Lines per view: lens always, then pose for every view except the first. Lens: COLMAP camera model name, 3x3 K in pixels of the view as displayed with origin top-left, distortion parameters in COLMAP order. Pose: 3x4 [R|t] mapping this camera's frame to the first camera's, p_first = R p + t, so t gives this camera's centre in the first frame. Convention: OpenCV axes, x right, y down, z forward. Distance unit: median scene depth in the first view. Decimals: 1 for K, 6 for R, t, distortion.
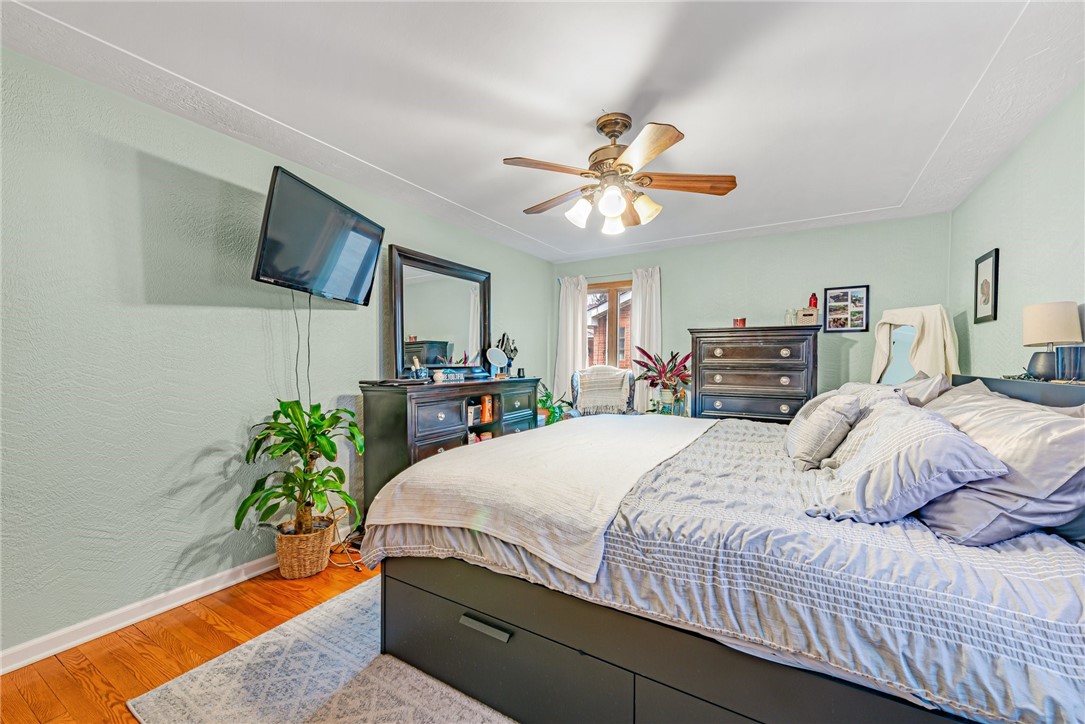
lens RADIAL K [[432.7, 0, 545.4], [0, 432.7, 365.9], [0, 0, 1]] dist [0.014143, -0.003373]
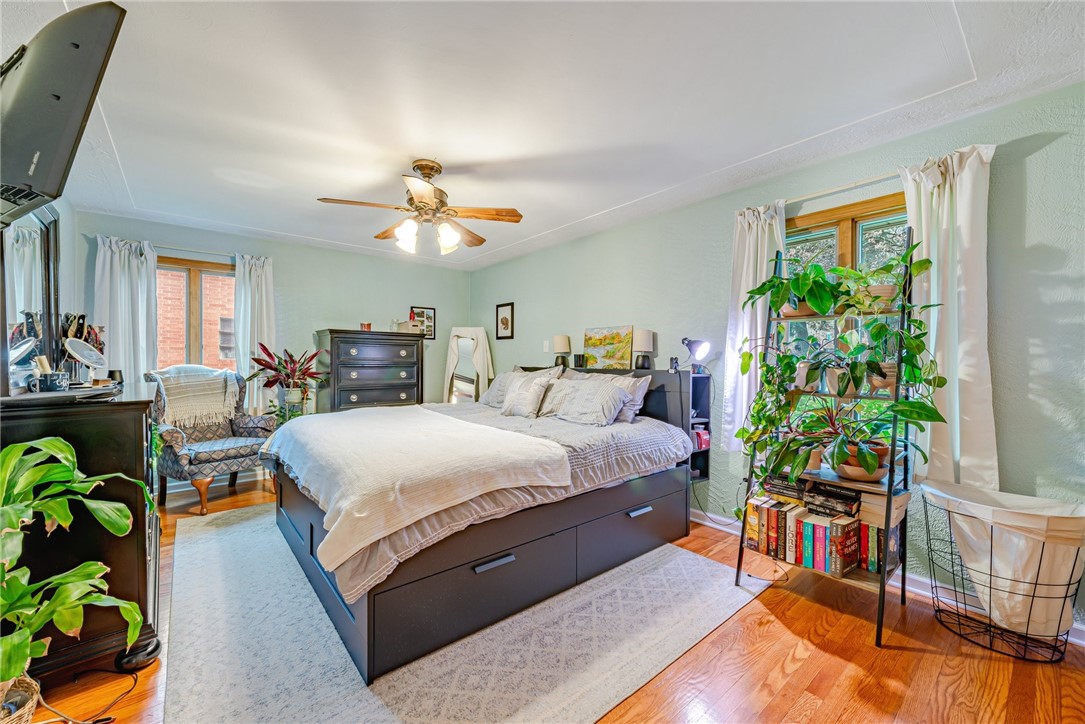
lens RADIAL K [[432.7, 0, 544.4], [0, 432.7, 362.6], [0, 0, 1]] dist [0.014143, -0.003373]
pose [[0.318234, -0.006699, 0.947988, -0.574826], [0.007533, 0.999961, 0.004537, -0.004622], [-0.947982, 0.005697, 0.318272, 0.189146]]
